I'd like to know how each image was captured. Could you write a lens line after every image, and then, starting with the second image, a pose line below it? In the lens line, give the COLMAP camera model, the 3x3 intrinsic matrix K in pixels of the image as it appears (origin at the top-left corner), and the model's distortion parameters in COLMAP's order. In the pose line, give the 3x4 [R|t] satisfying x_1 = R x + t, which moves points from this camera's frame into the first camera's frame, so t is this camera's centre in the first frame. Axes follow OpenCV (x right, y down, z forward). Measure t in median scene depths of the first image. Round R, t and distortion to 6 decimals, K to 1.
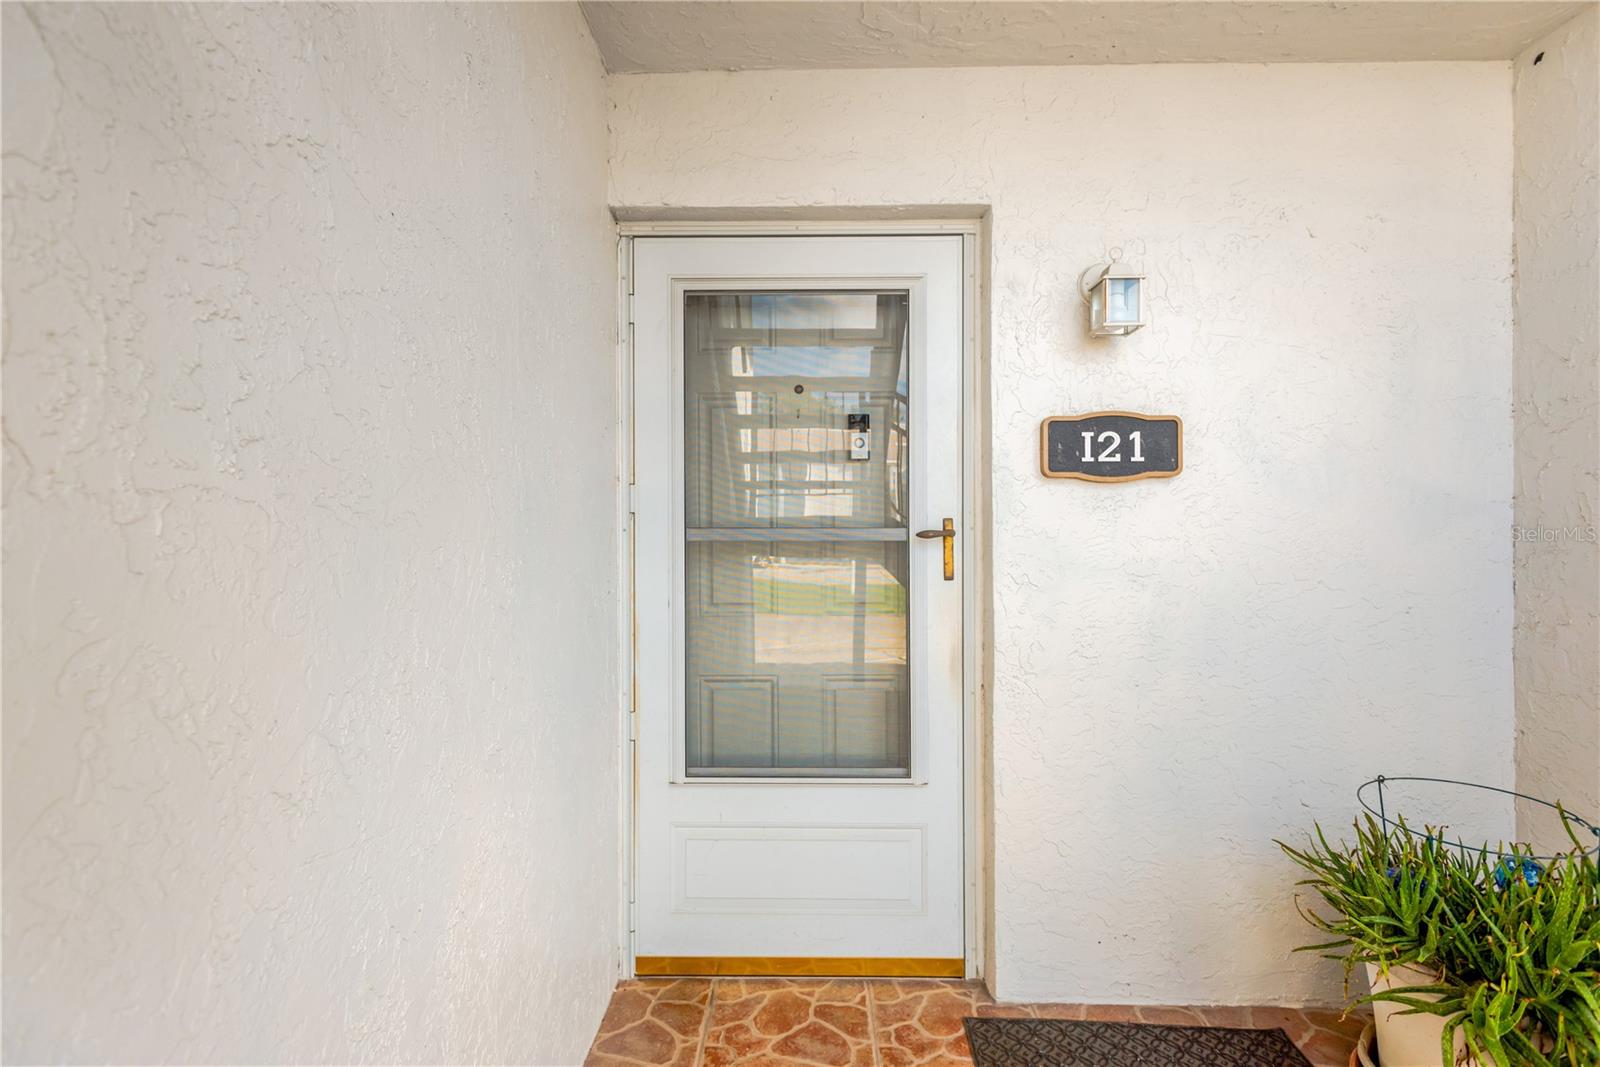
lens RADIAL K [[752.7, 0, 801.7], [0, 752.7, 535.1], [0, 0, 1]] dist [0.007132, 0.000313]
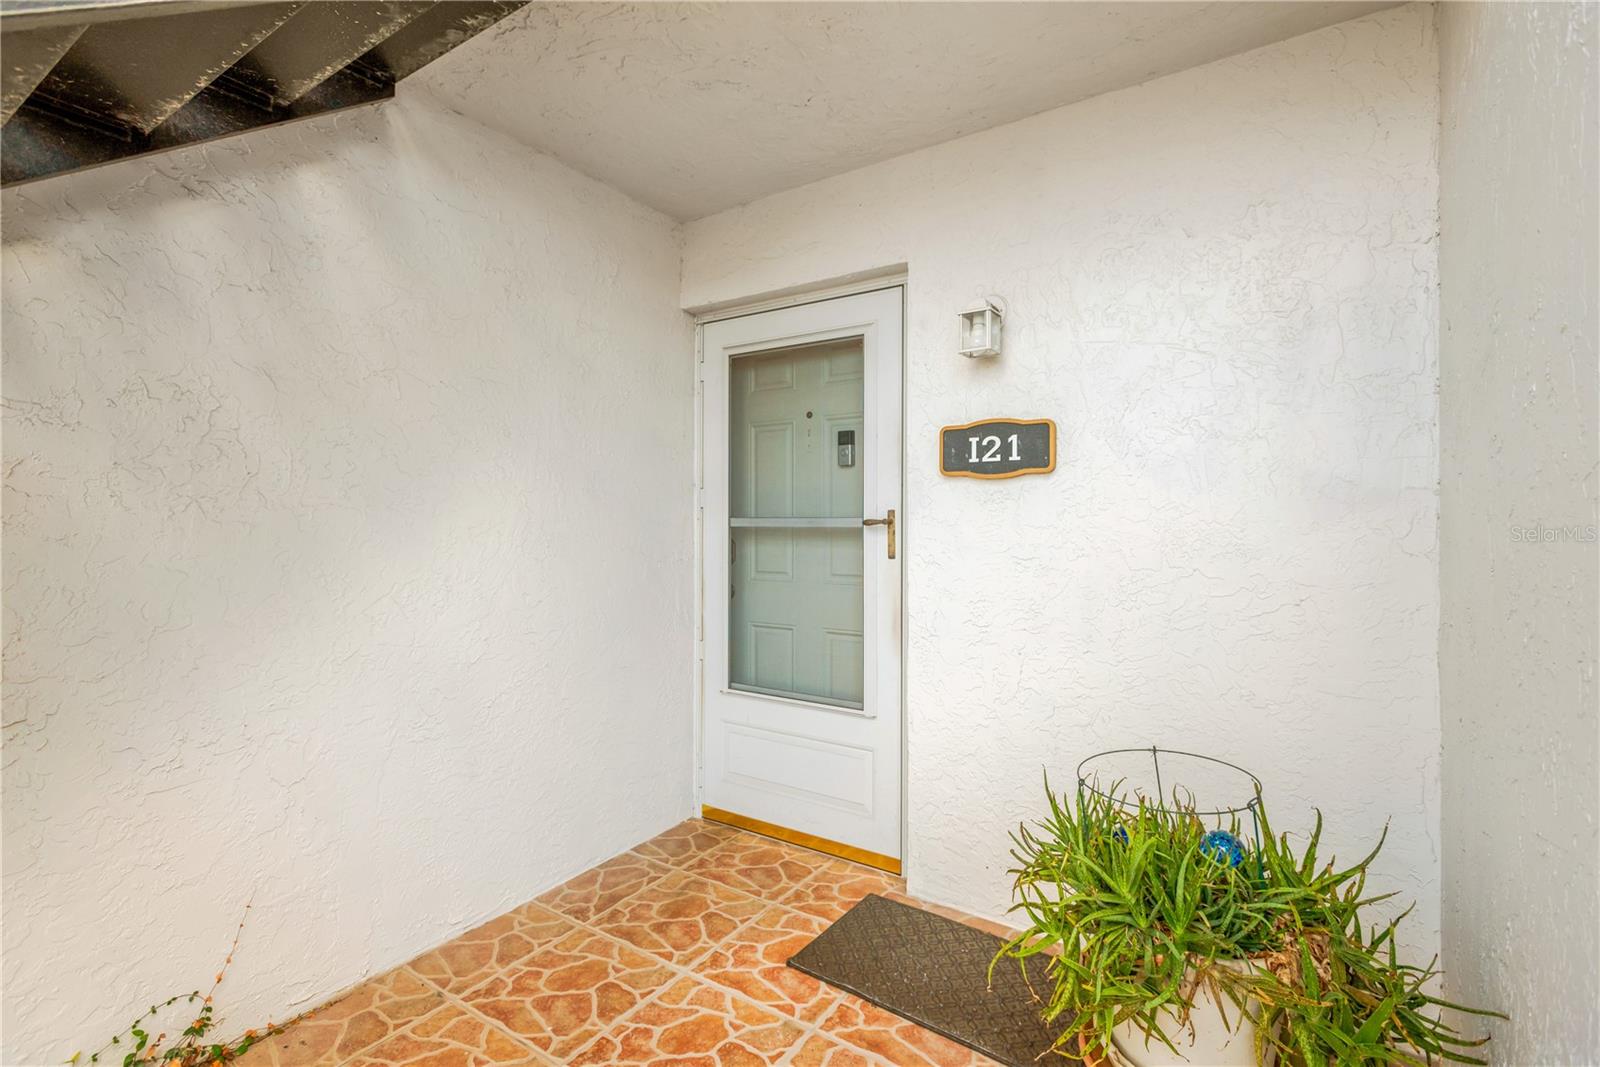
lens RADIAL K [[752.7, 0, 795.6], [0, 752.7, 526.6], [0, 0, 1]] dist [0.007132, 0.000313]
pose [[0.835102, 0.006276, -0.550059, 0.792365], [-0.008945, 0.999958, -0.002170, 0.010135], [0.550022, 0.006732, 0.835123, -0.156488]]
